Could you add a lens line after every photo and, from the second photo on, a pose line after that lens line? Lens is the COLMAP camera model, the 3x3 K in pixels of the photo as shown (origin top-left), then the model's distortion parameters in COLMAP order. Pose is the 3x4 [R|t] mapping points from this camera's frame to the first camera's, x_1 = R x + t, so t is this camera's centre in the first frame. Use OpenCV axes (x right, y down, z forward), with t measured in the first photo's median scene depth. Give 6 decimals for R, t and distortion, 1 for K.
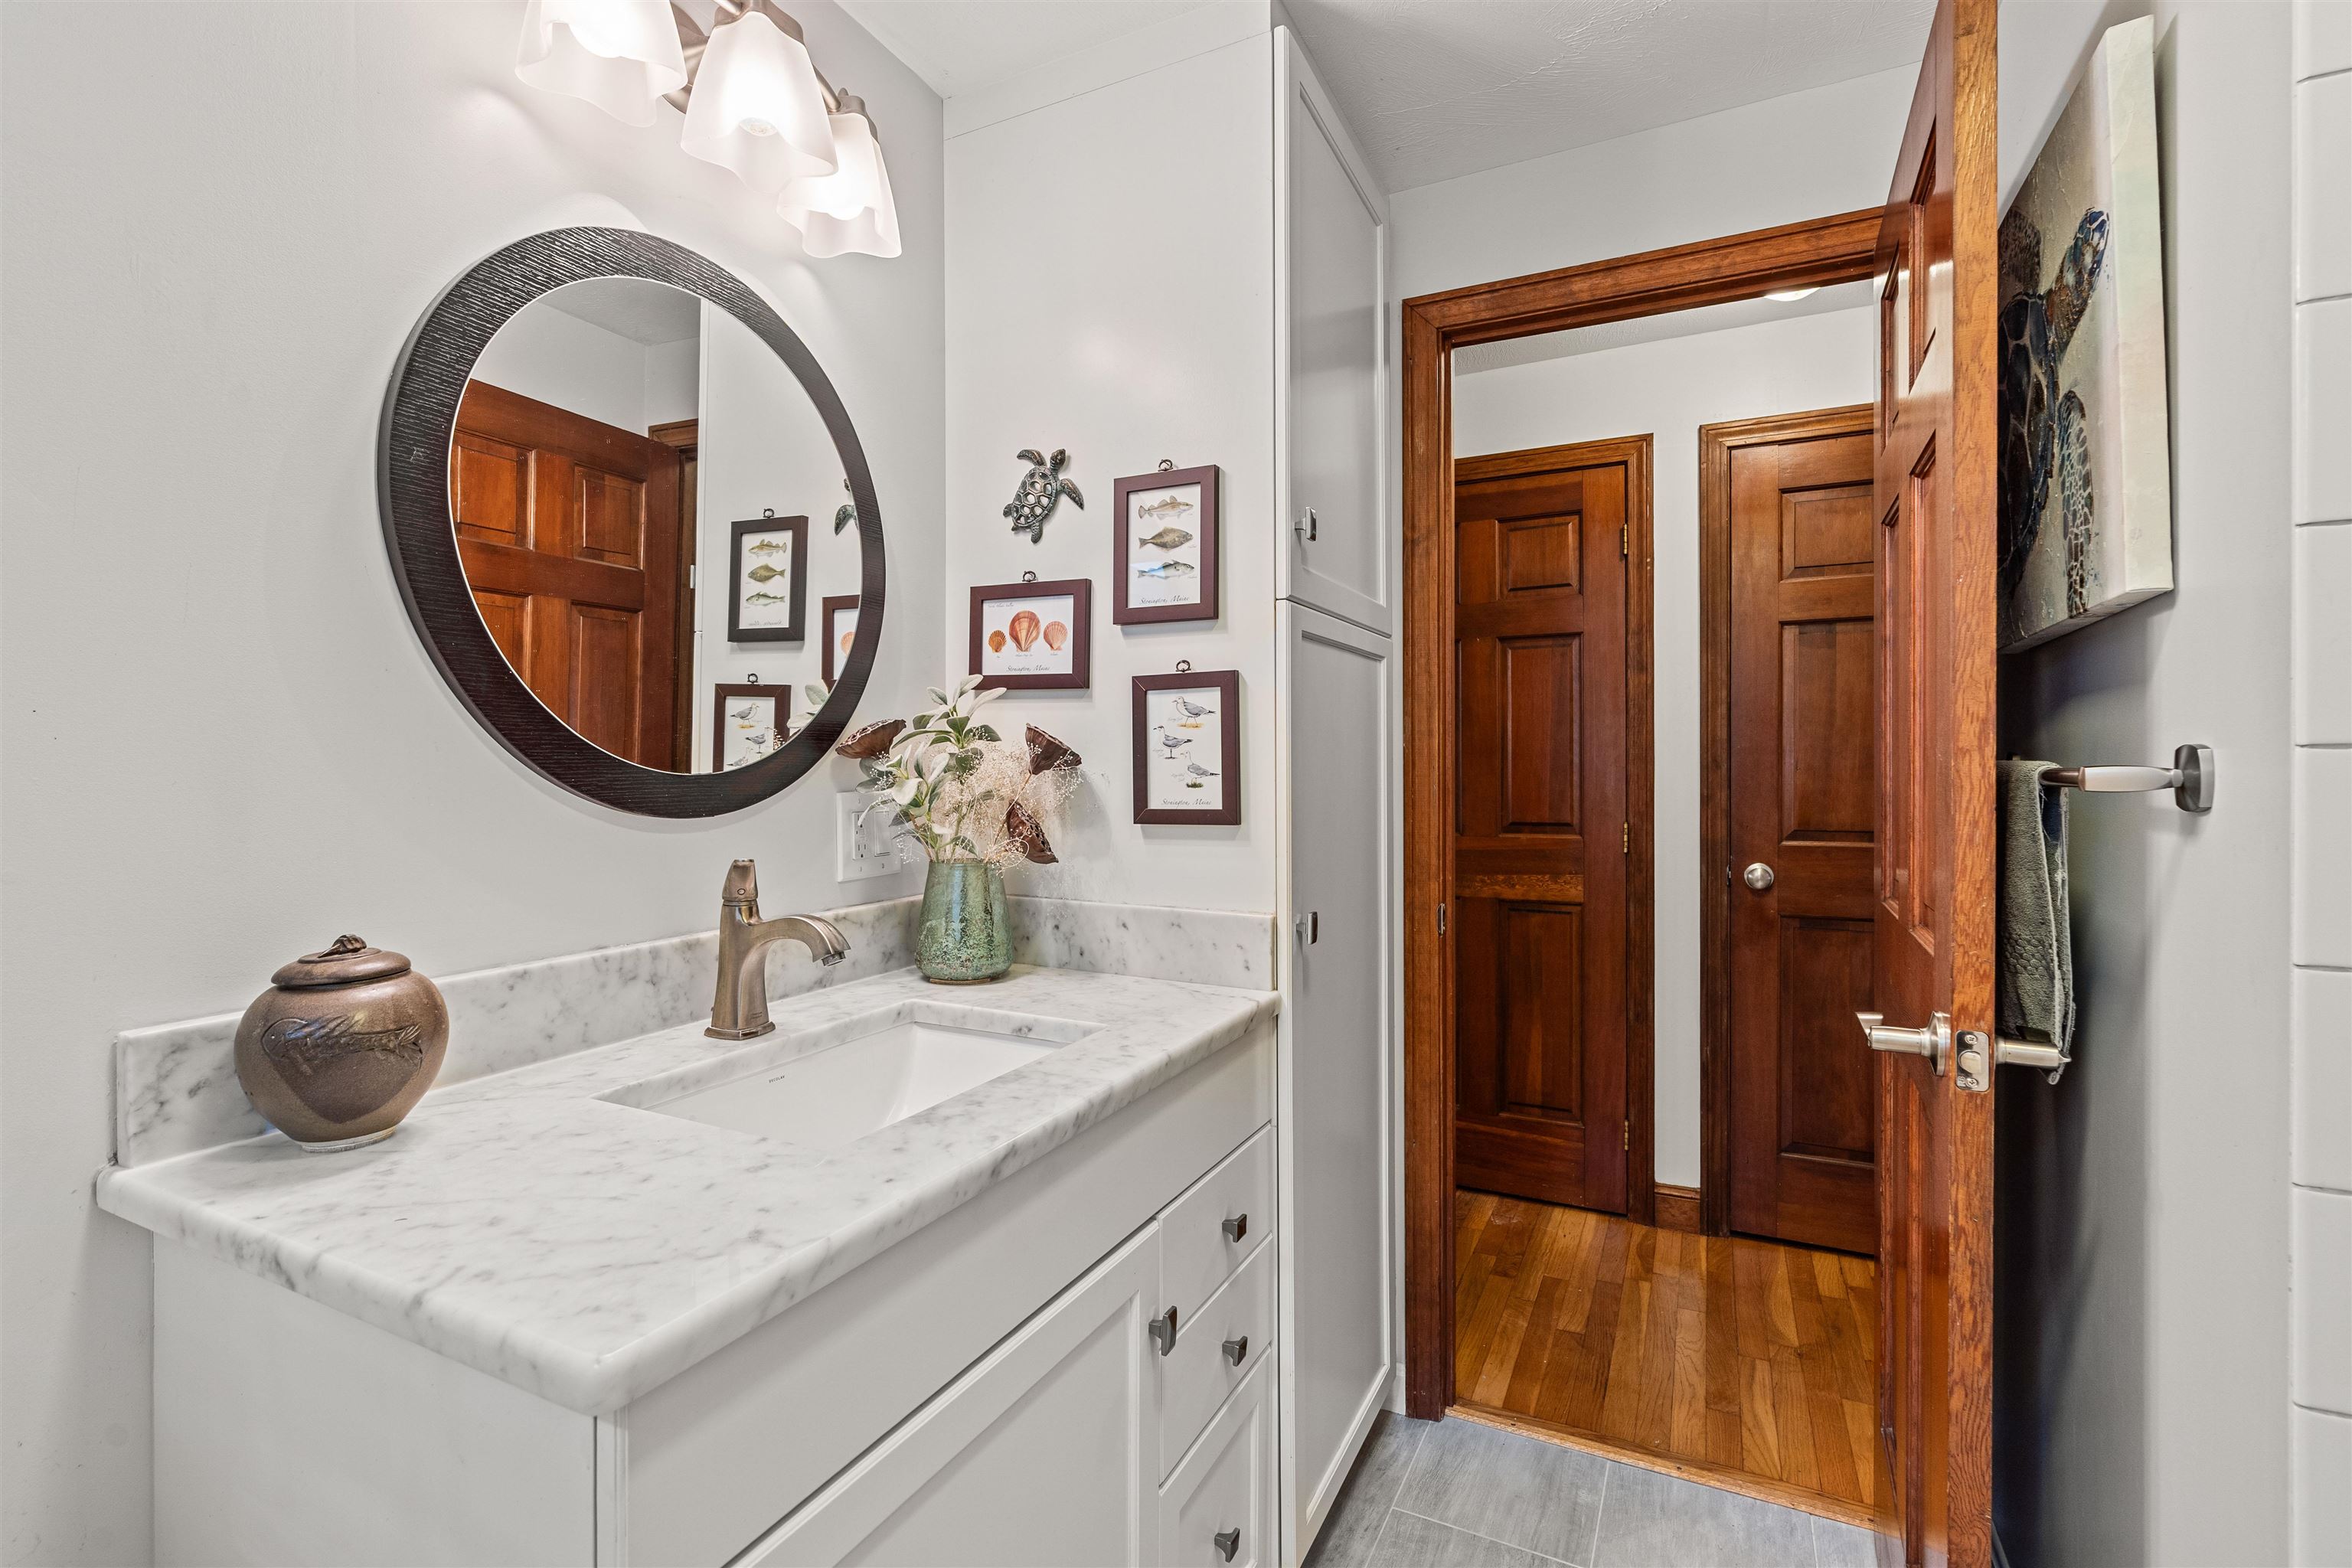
lens RADIAL K [[1081.6, 0, 1169.6], [0, 1081.6, 774.2], [0, 0, 1]] dist [-0.008914, 0.003150]
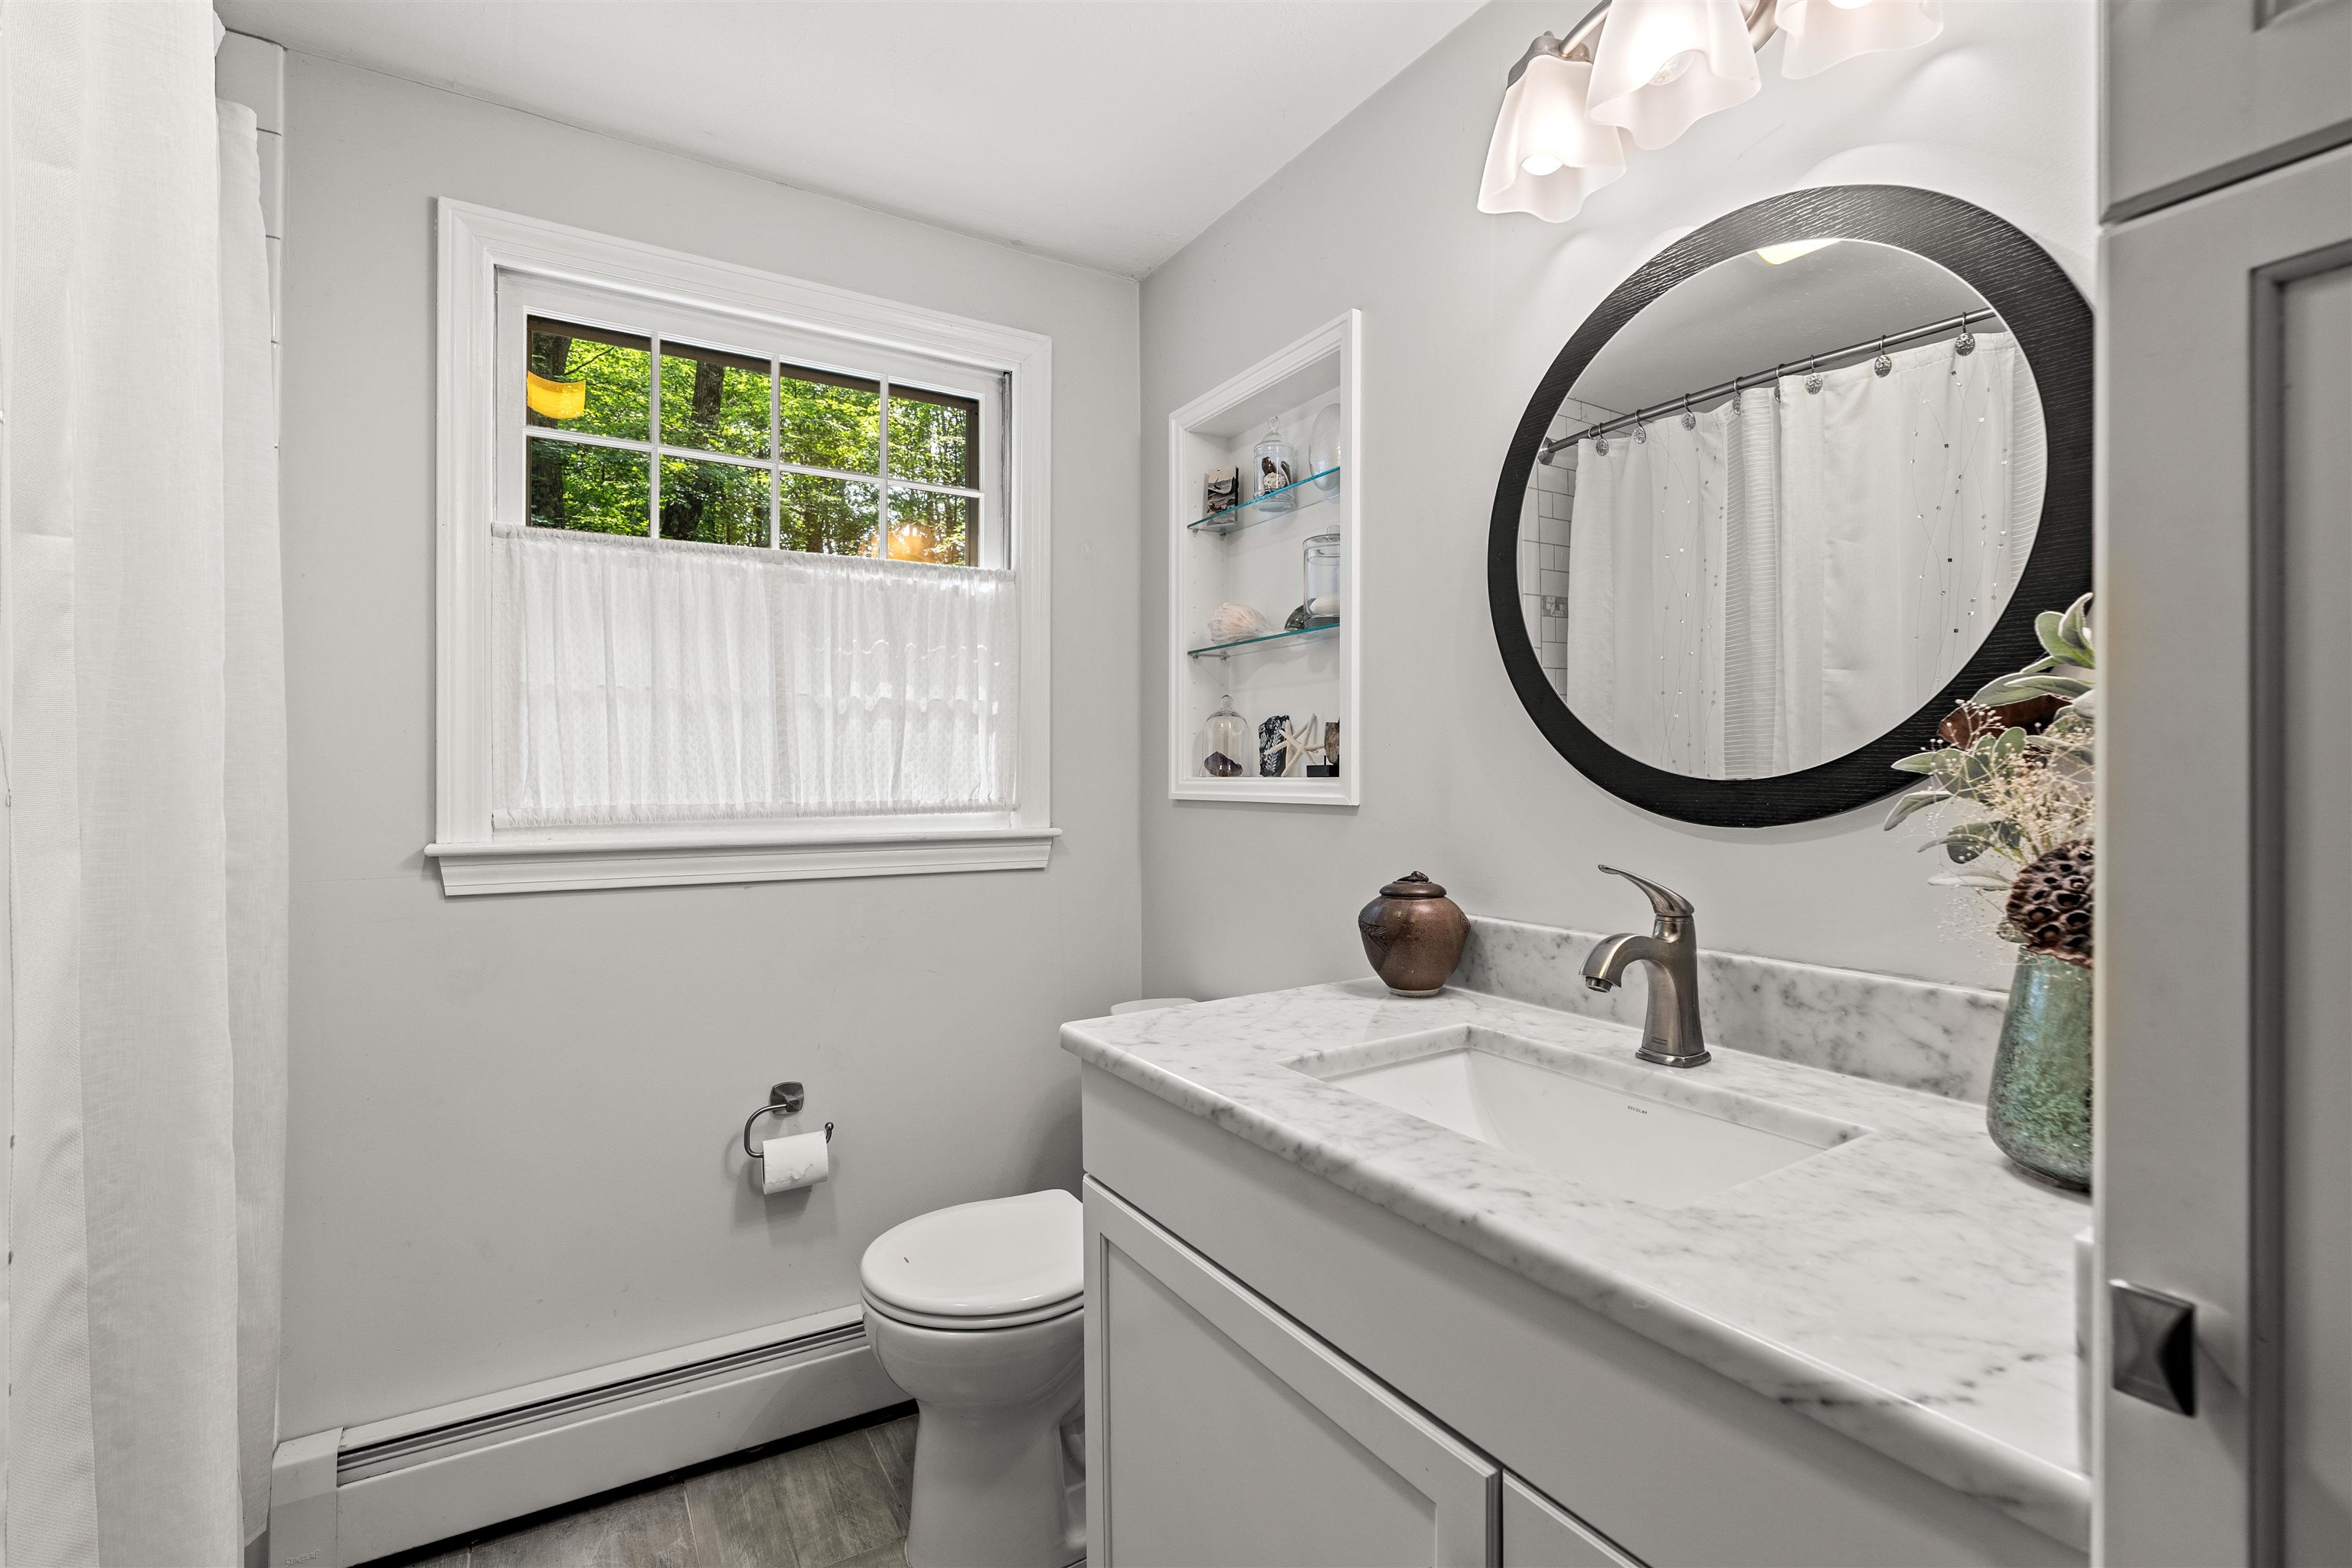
lens RADIAL K [[1081.6, 0, 1172.5], [0, 1081.6, 769.5], [0, 0, 1]] dist [-0.008914, 0.003150]
pose [[-0.530893, 0.004154, -0.847429, 0.711099], [-0.004821, 0.999957, 0.007922, -0.016948], [0.847425, 0.008291, -0.530850, 1.298082]]
